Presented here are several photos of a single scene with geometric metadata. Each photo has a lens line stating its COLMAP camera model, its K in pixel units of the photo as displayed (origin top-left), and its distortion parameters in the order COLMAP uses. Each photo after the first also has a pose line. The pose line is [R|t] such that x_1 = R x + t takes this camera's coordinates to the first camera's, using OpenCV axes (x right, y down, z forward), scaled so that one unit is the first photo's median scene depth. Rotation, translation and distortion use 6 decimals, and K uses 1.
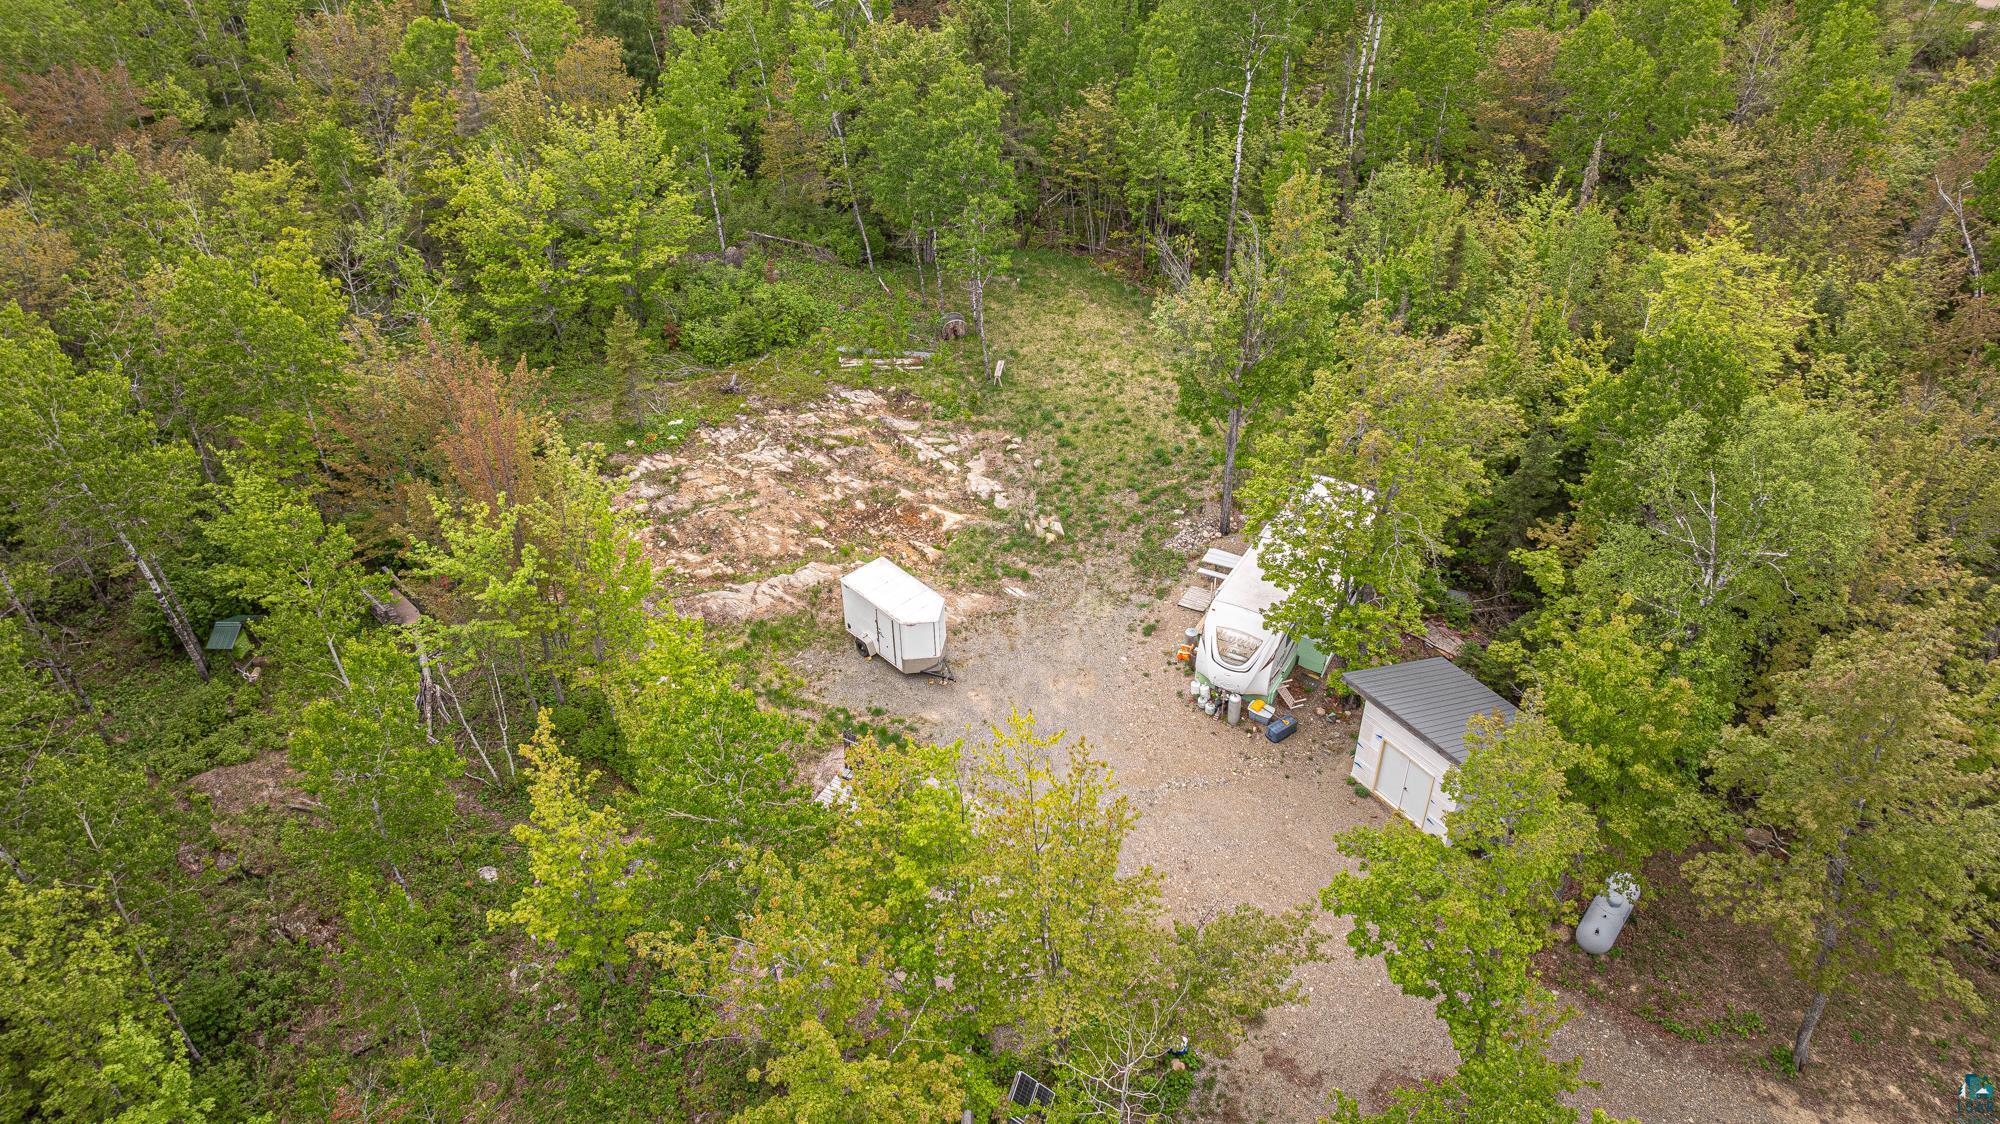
lens RADIAL K [[1392.7, 0, 1012.3], [0, 1392.7, 558.7], [0, 0, 1]] dist [-0.045437, 0.060922]
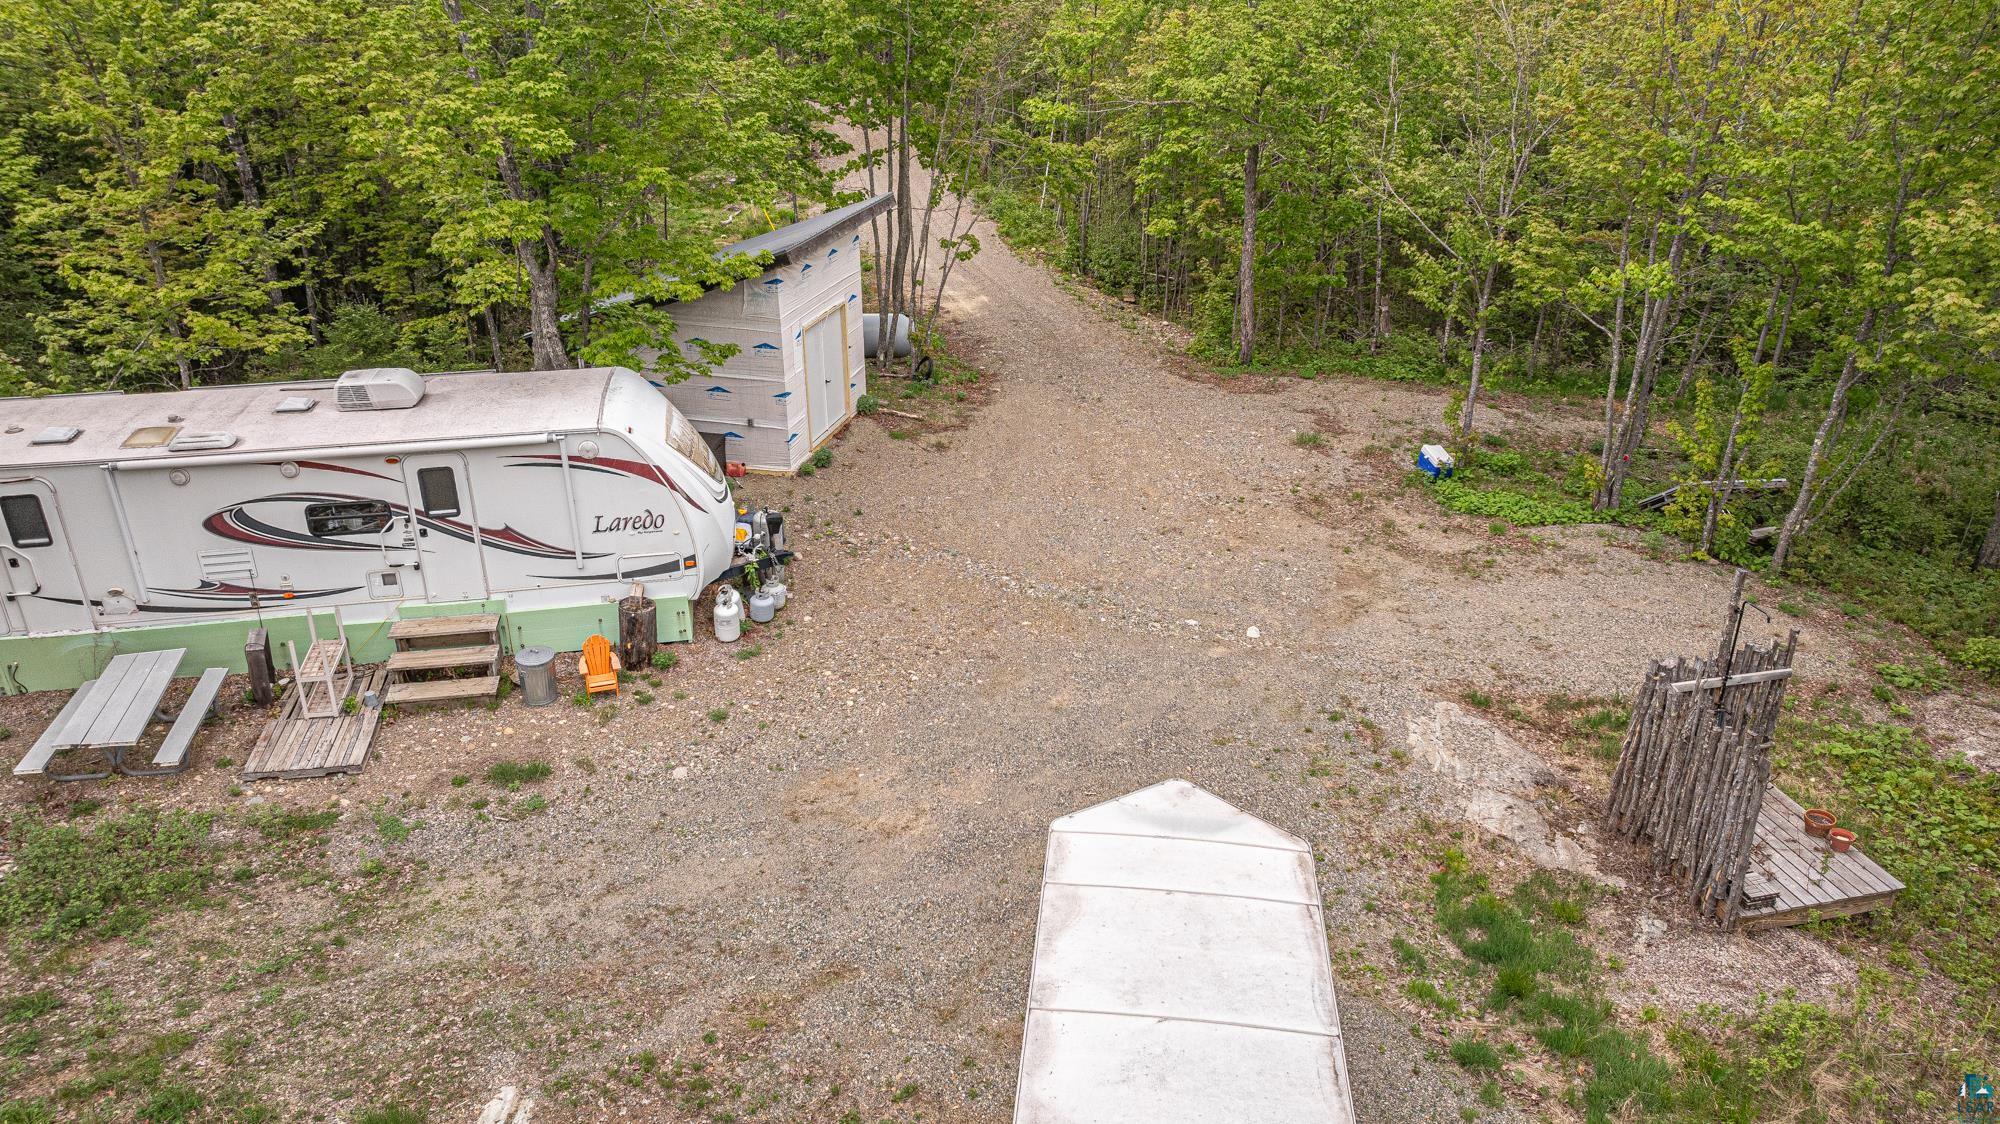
lens RADIAL K [[1407.7, 0, 1000.0], [0, 1407.7, 562.0], [0, 0, 1]] dist [-0.027781, 0.001955]
pose [[-0.649693, -0.316165, 0.691331, -0.153349], [0.449738, 0.573335, 0.684852, -0.125788], [-0.612891, 0.755861, -0.230300, 0.853567]]
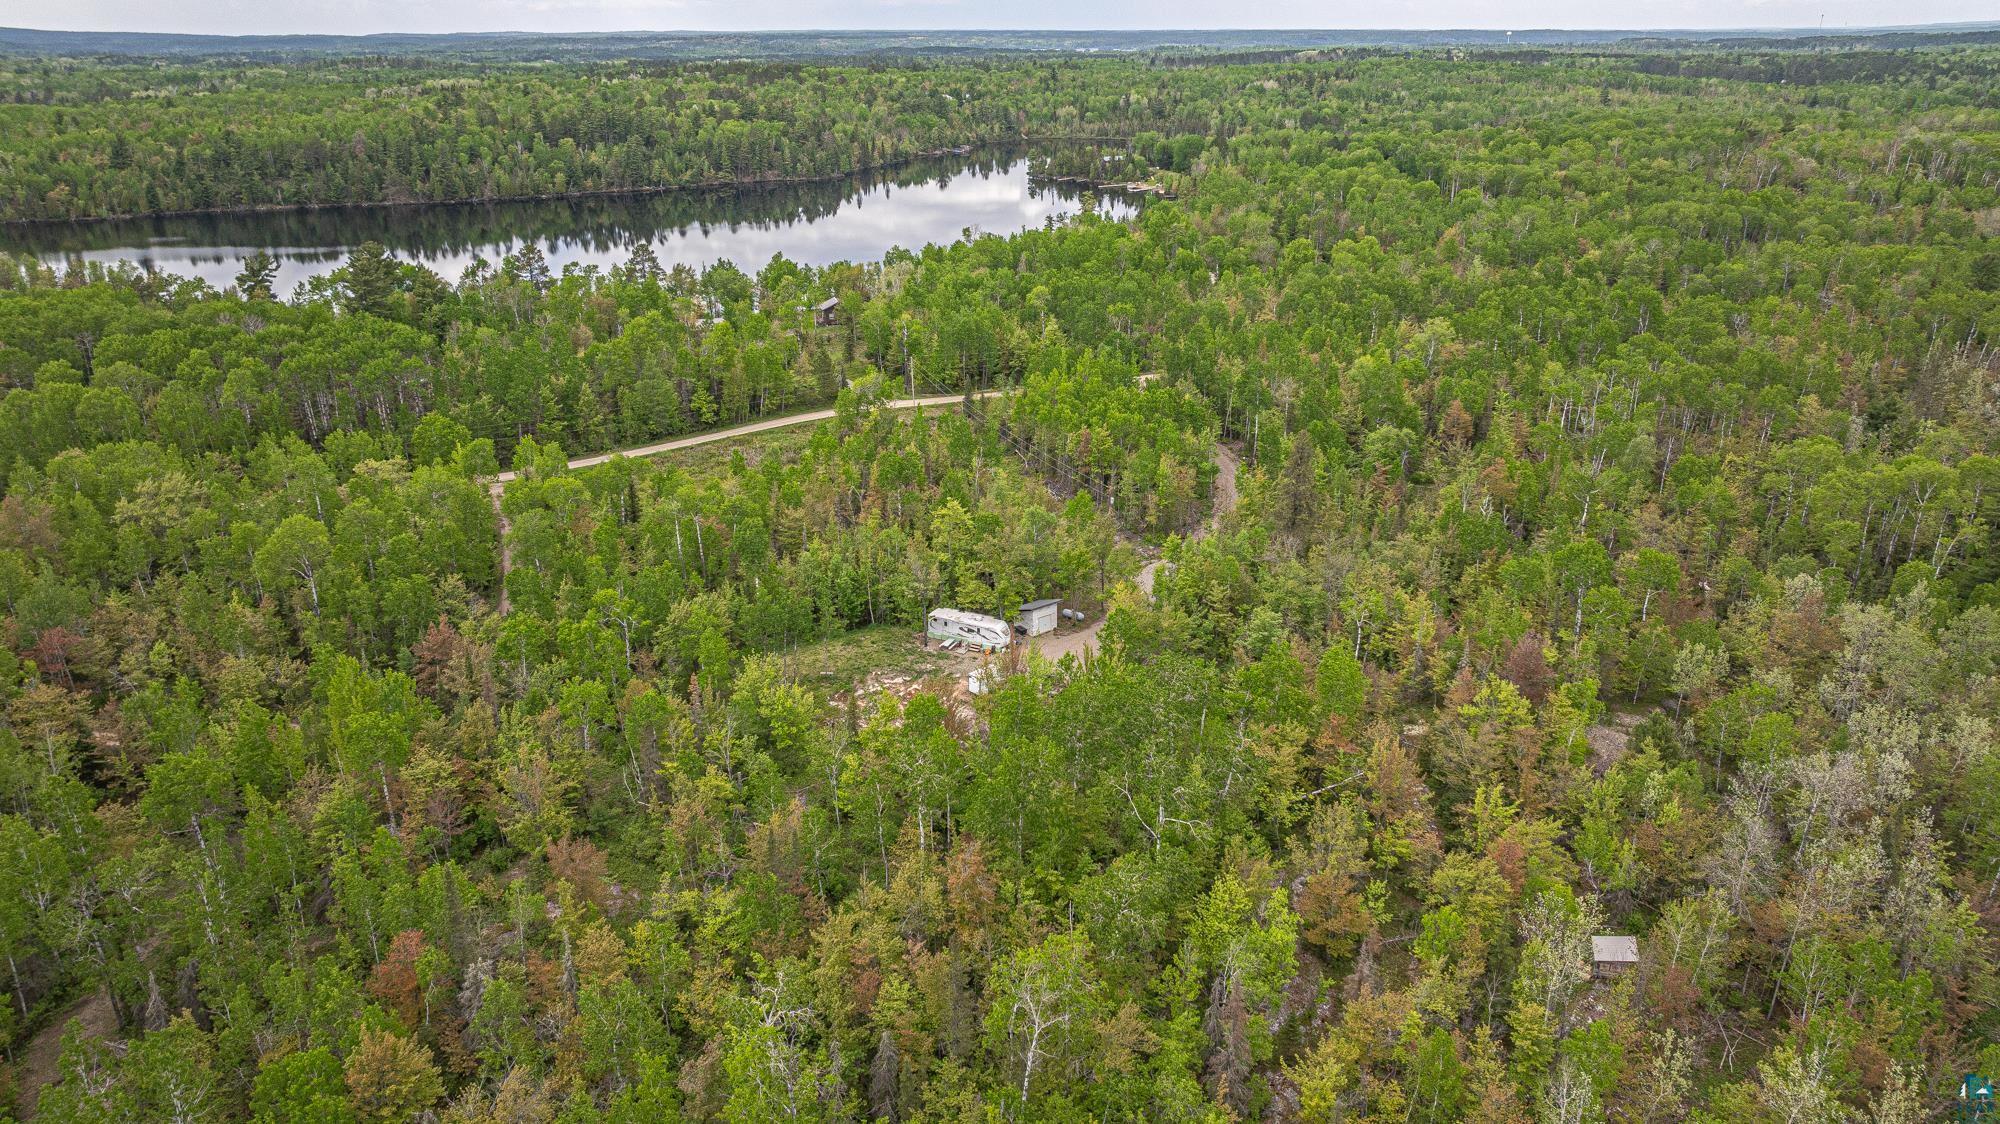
lens RADIAL K [[1407.7, 0, 1000.0], [0, 1407.7, 562.0], [0, 0, 1]] dist [-0.027781, 0.001955]
pose [[-0.038124, -0.356753, 0.933421, -2.616187], [0.595708, 0.741855, 0.307867, -0.988857], [-0.802296, 0.567783, 0.184238, 0.174527]]
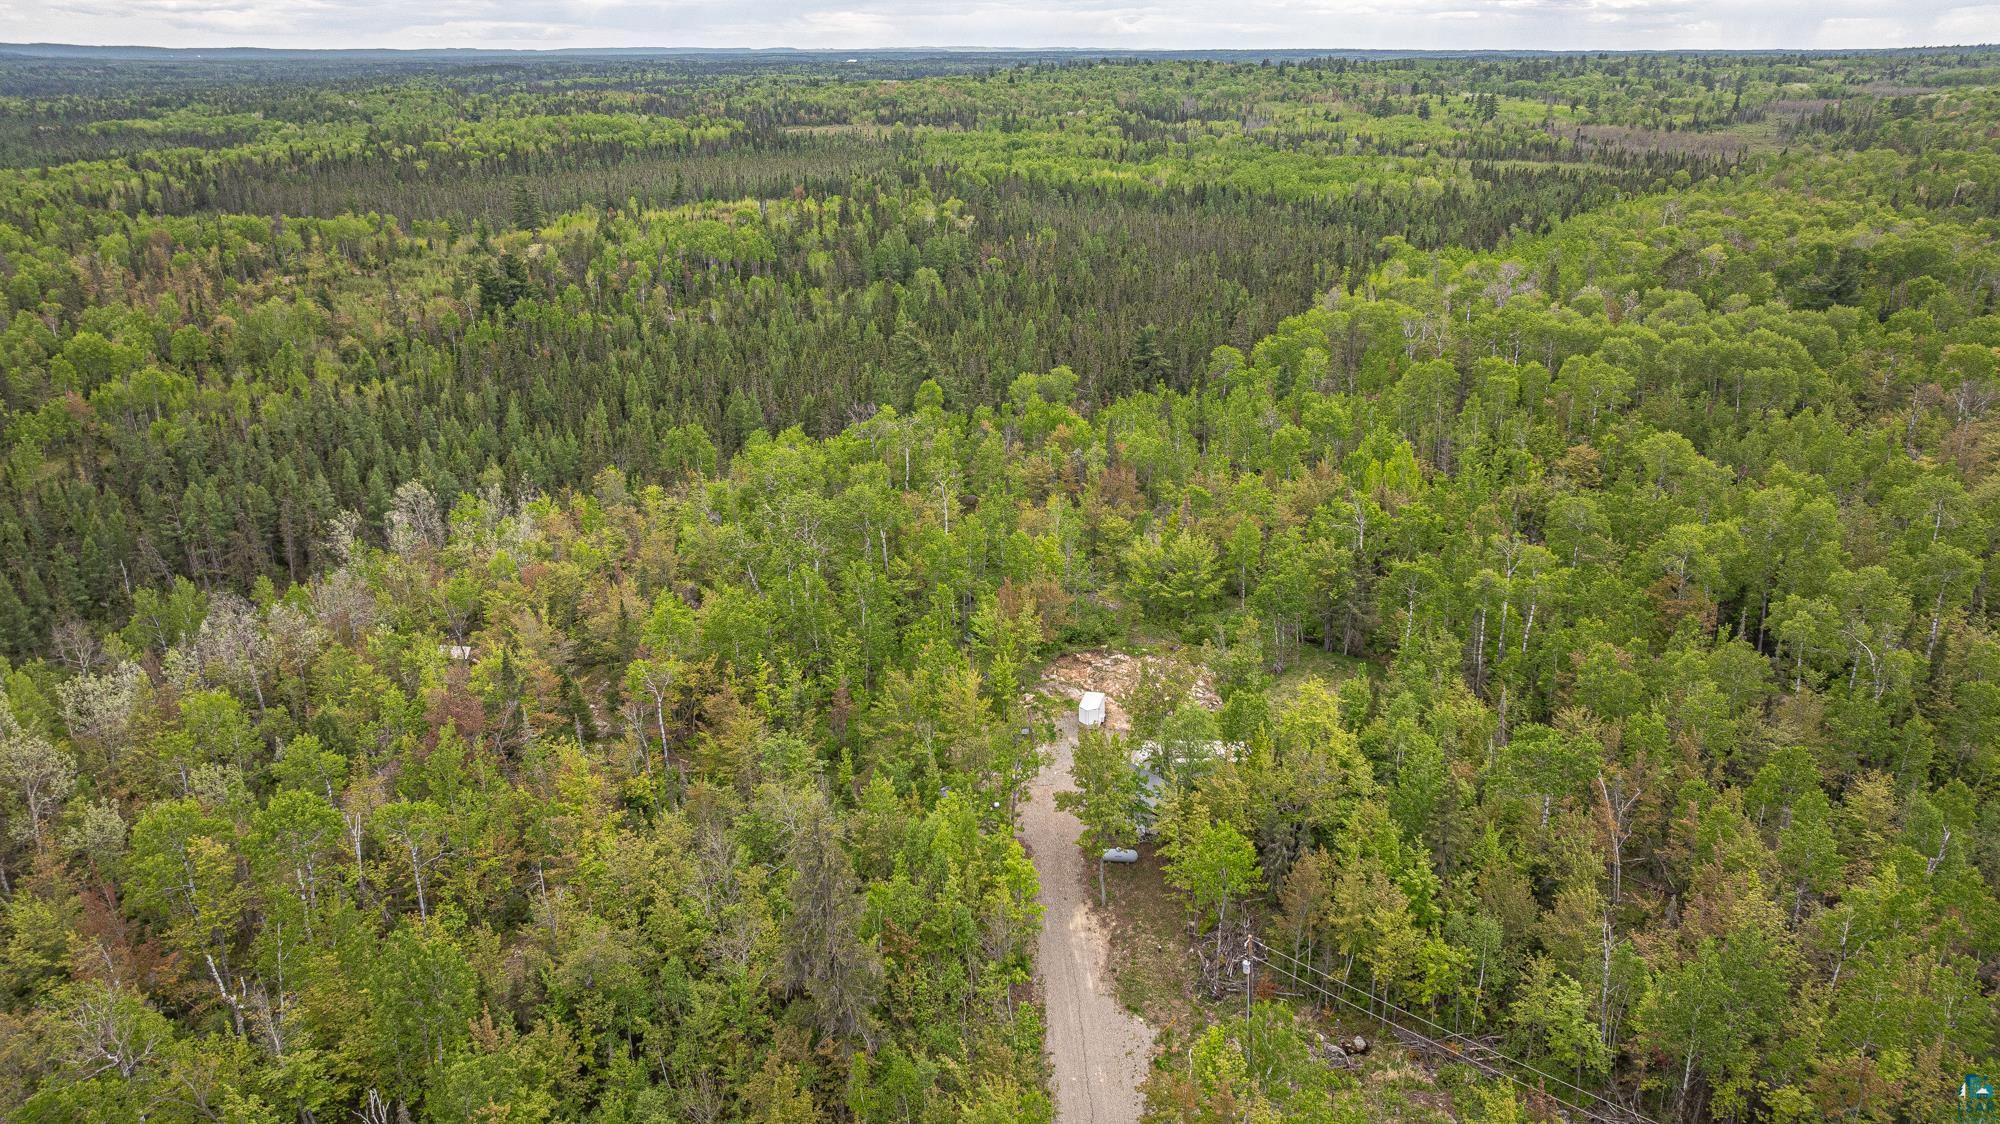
lens RADIAL K [[1392.7, 0, 1012.3], [0, 1392.7, 558.7], [0, 0, 1]] dist [-0.045437, 0.060922]
pose [[0.527012, 0.285305, -0.800537, 1.708706], [-0.500086, 0.865729, -0.020680, -0.073672], [0.687148, 0.411236, 0.598927, -0.791610]]
